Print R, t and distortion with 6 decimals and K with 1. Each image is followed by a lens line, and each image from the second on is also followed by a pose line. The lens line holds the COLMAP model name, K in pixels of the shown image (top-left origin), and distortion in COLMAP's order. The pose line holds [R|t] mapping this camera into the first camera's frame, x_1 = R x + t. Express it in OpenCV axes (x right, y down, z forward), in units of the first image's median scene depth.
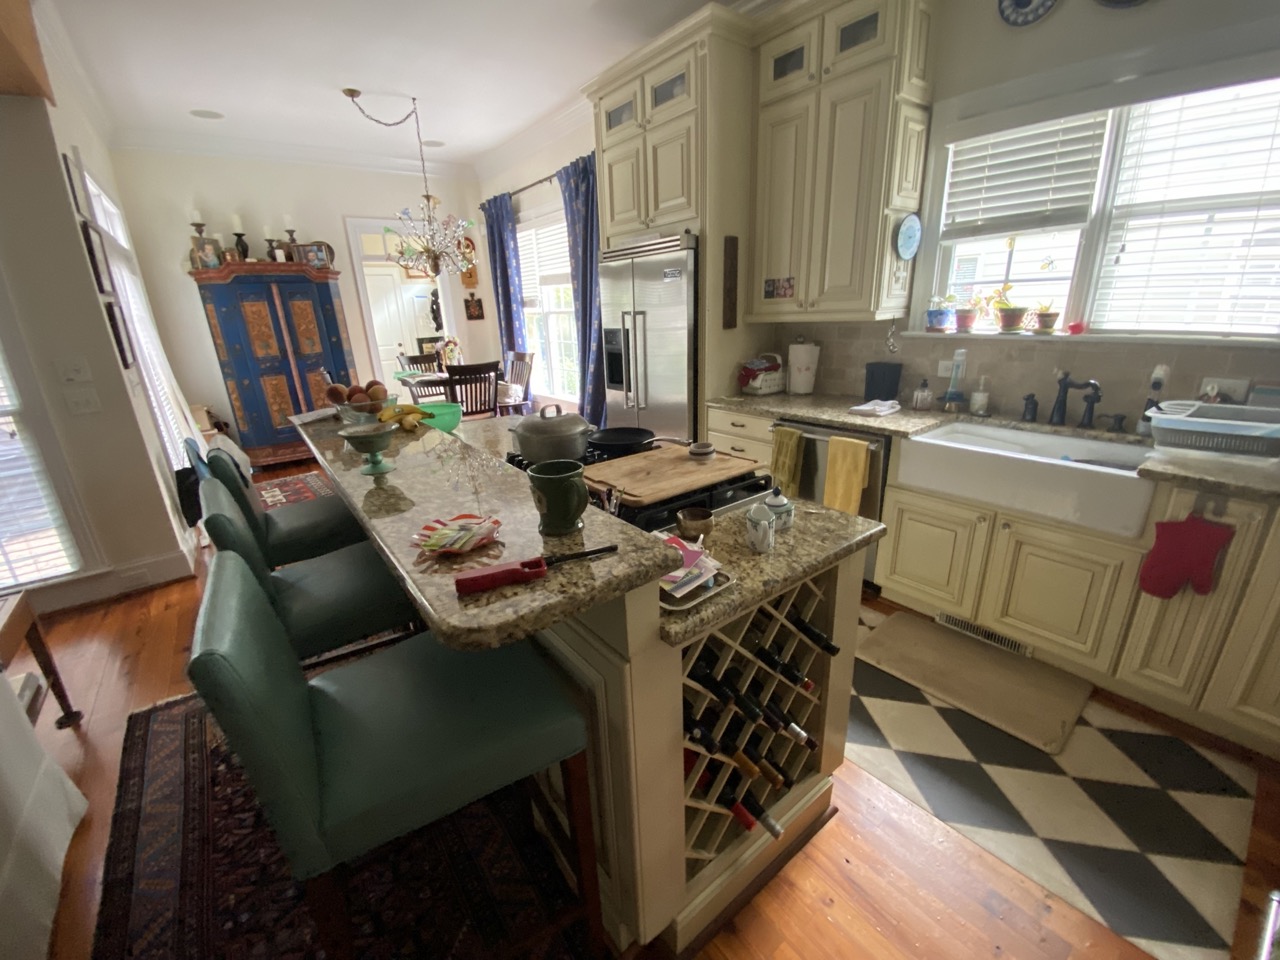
lens RADIAL K [[500.5, 0, 640.0], [0, 500.5, 480.0], [0, 0, 1]] dist [0.001624, -0.012924]
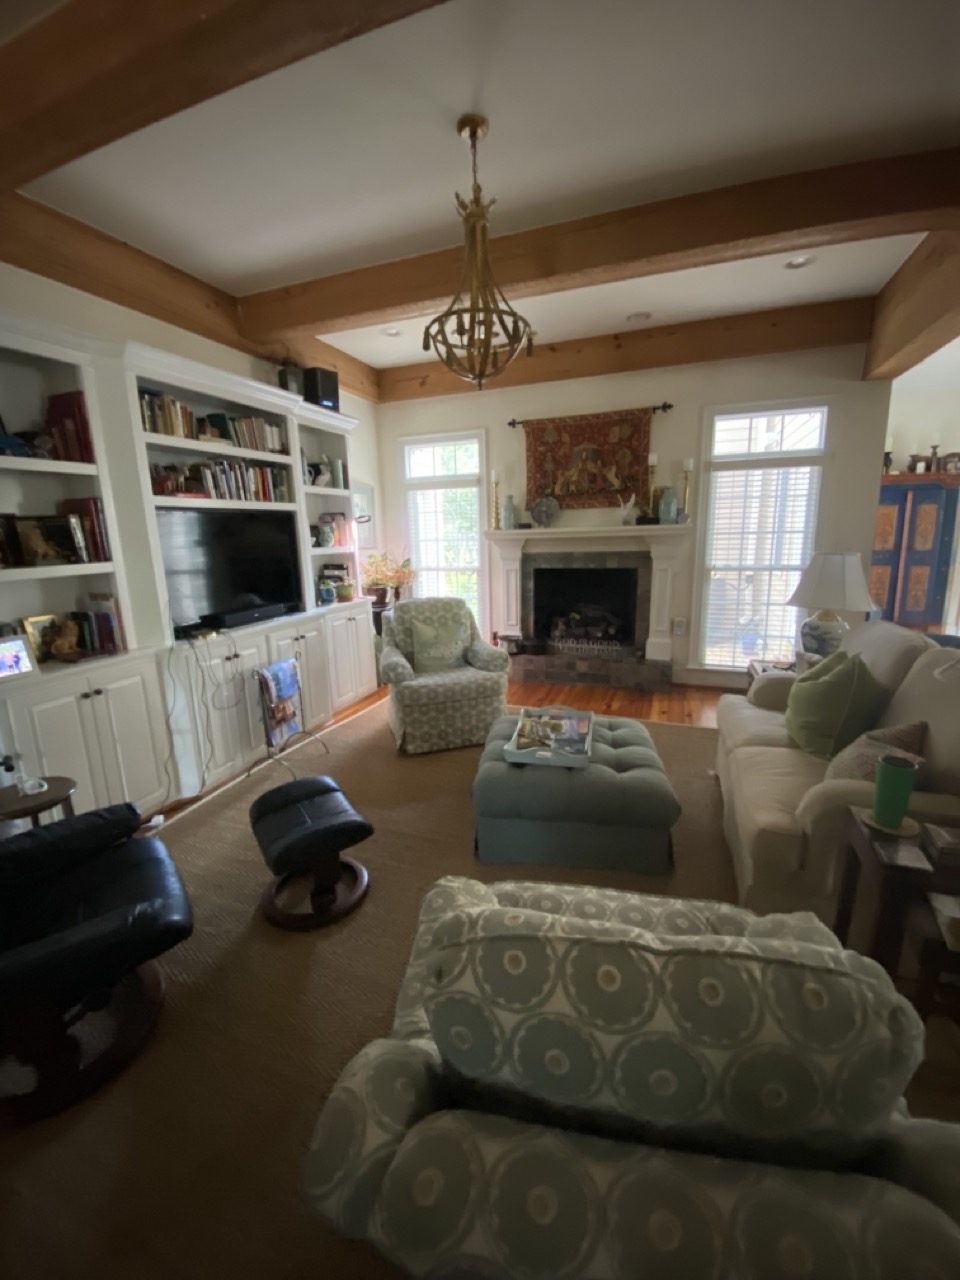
lens RADIAL K [[517.3, 0, 480.0], [0, 517.3, 640.0], [0, 0, 1]] dist [0.000115, -0.000129]
pose [[0.537553, 0.187629, -0.822090, -0.207653], [-0.259606, 0.964401, 0.050356, 0.164868], [0.802272, 0.186351, 0.567127, -0.493008]]
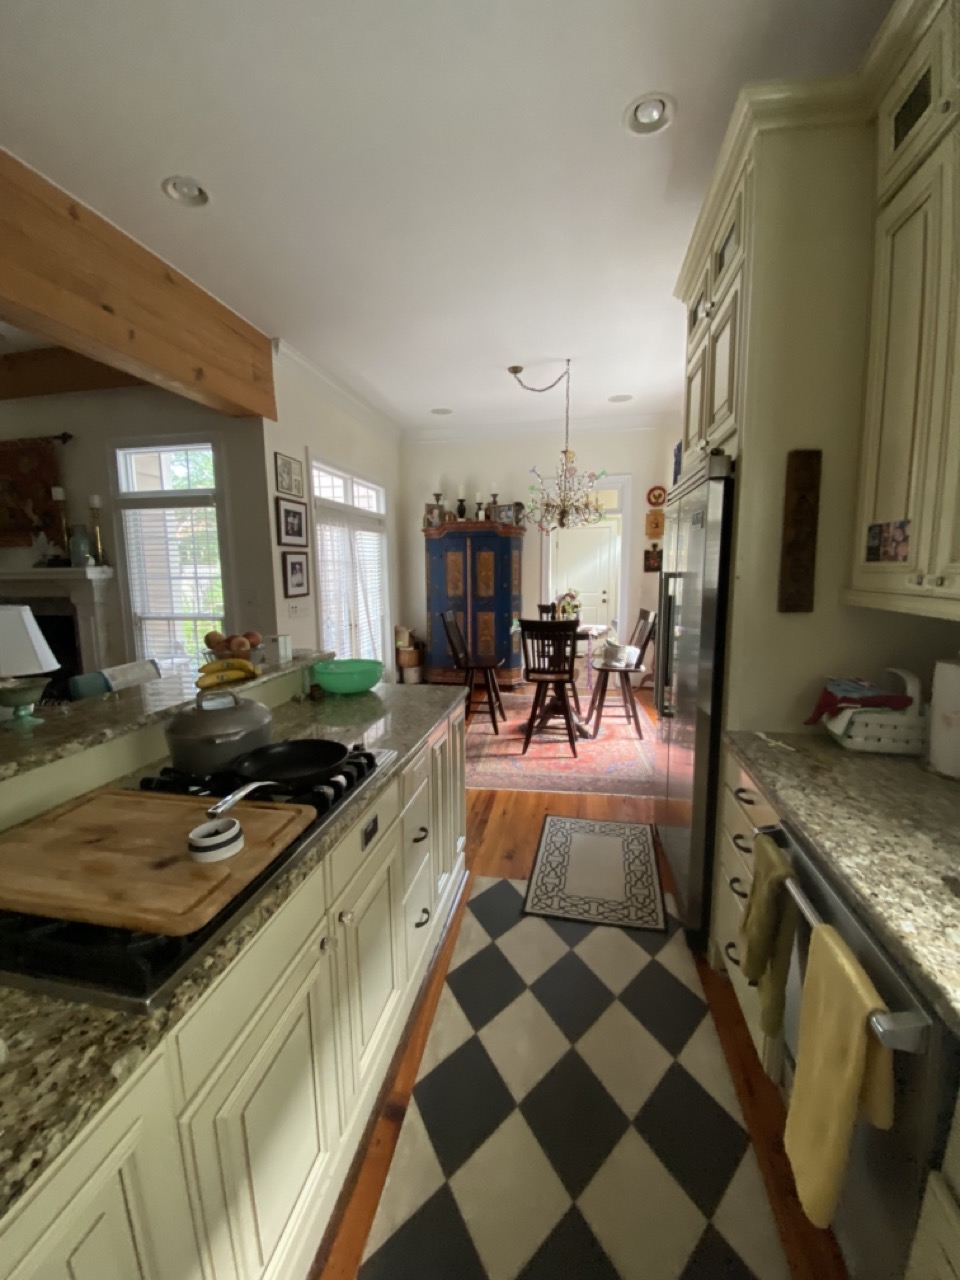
lens RADIAL K [[500.5, 0, 480.5], [0, 500.5, 656.8], [0, 0, 1]] dist [0.001624, -0.012924]
pose [[0.663446, 0.158396, -0.731266, 0.224108], [-0.251497, 0.967680, -0.018567, -0.102827], [0.704691, 0.196229, 0.681840, 0.255402]]
